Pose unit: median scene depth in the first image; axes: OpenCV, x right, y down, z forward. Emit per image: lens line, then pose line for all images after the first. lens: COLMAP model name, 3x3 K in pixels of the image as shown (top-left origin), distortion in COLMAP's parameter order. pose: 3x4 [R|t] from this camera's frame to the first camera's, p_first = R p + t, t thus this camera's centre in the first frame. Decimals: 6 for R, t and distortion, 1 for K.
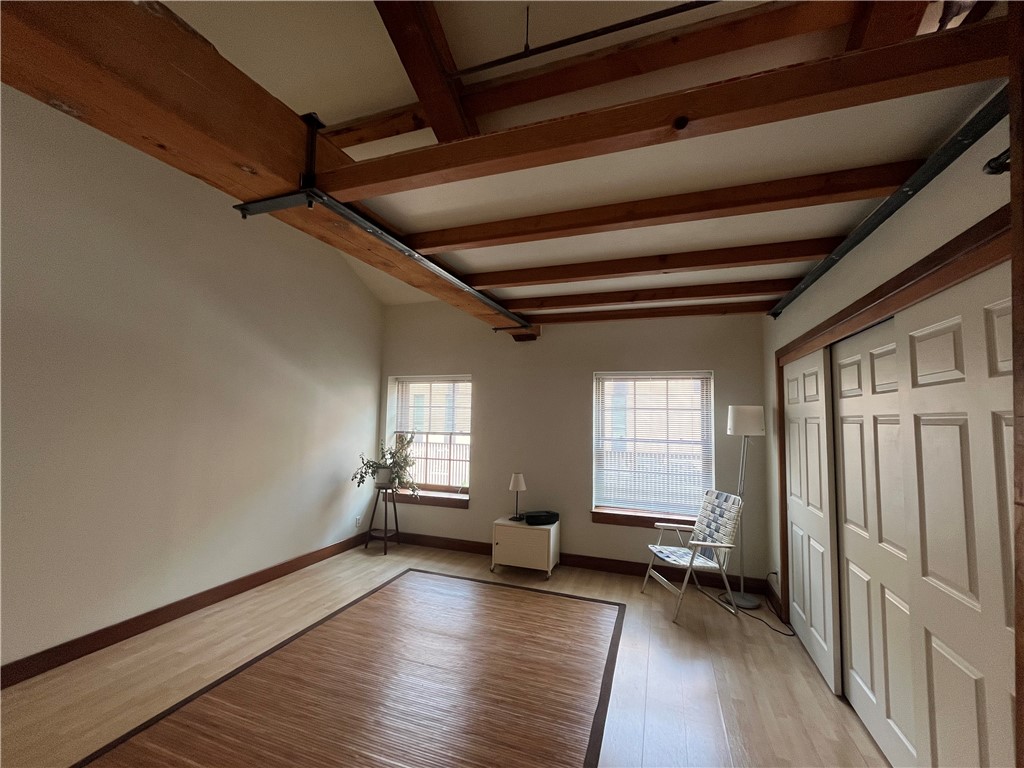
lens RADIAL K [[414.1, 0, 515.8], [0, 414.1, 386.5], [0, 0, 1]] dist [-0.001449, -0.000382]
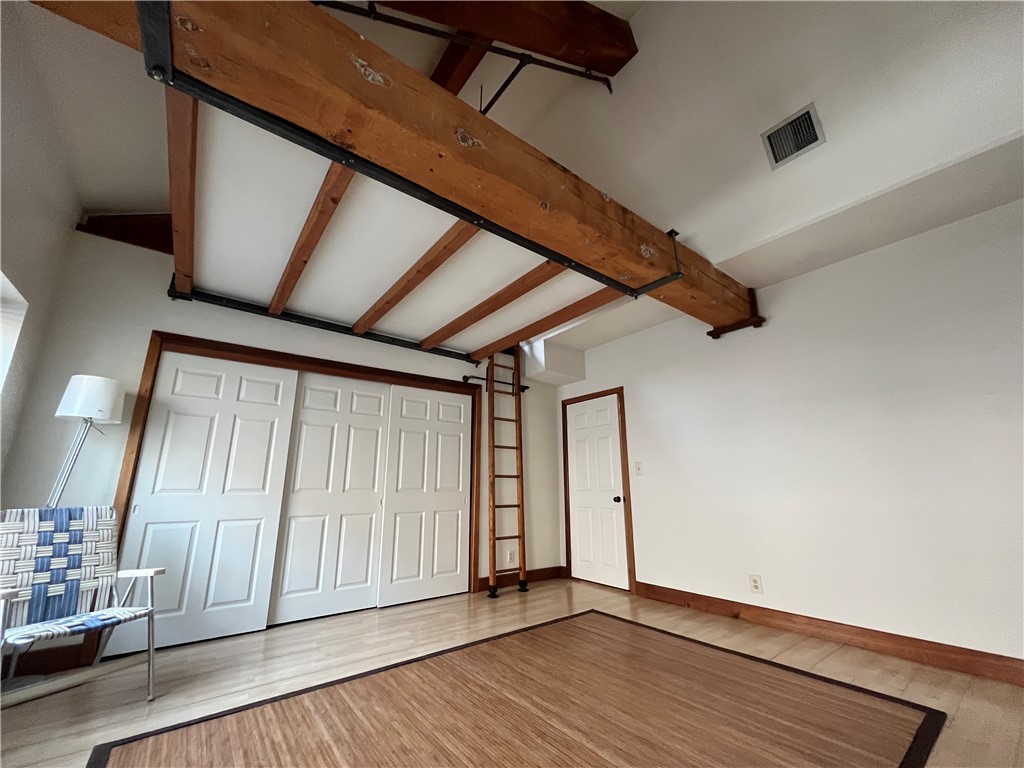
lens RADIAL K [[414.1, 0, 515.8], [0, 414.1, 386.5], [0, 0, 1]] dist [-0.001449, -0.000382]
pose [[-0.839510, 0.113301, 0.531400, -0.400926], [-0.053687, 0.955934, -0.288631, 0.208634], [-0.540686, -0.270838, -0.796433, 1.088482]]
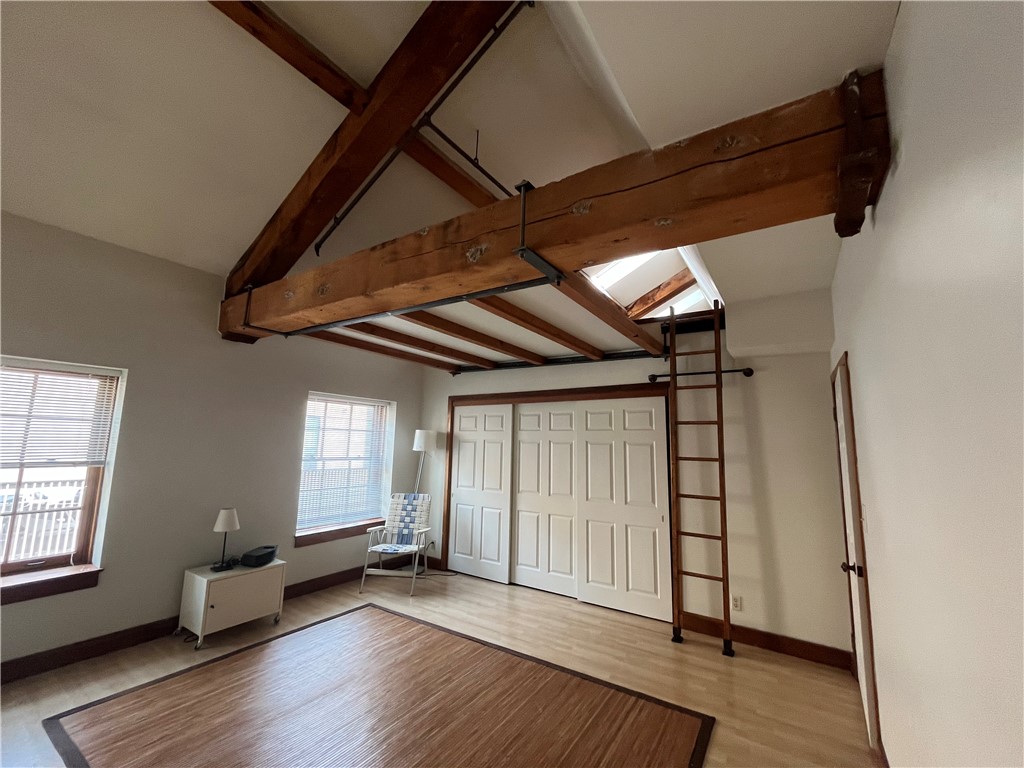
lens RADIAL K [[414.1, 0, 515.8], [0, 414.1, 386.5], [0, 0, 1]] dist [-0.001449, -0.000382]
pose [[0.243576, 0.117980, 0.962679, -0.714681], [-0.087355, 0.991208, -0.099374, 0.010871], [-0.965940, -0.059889, 0.251740, 0.317752]]
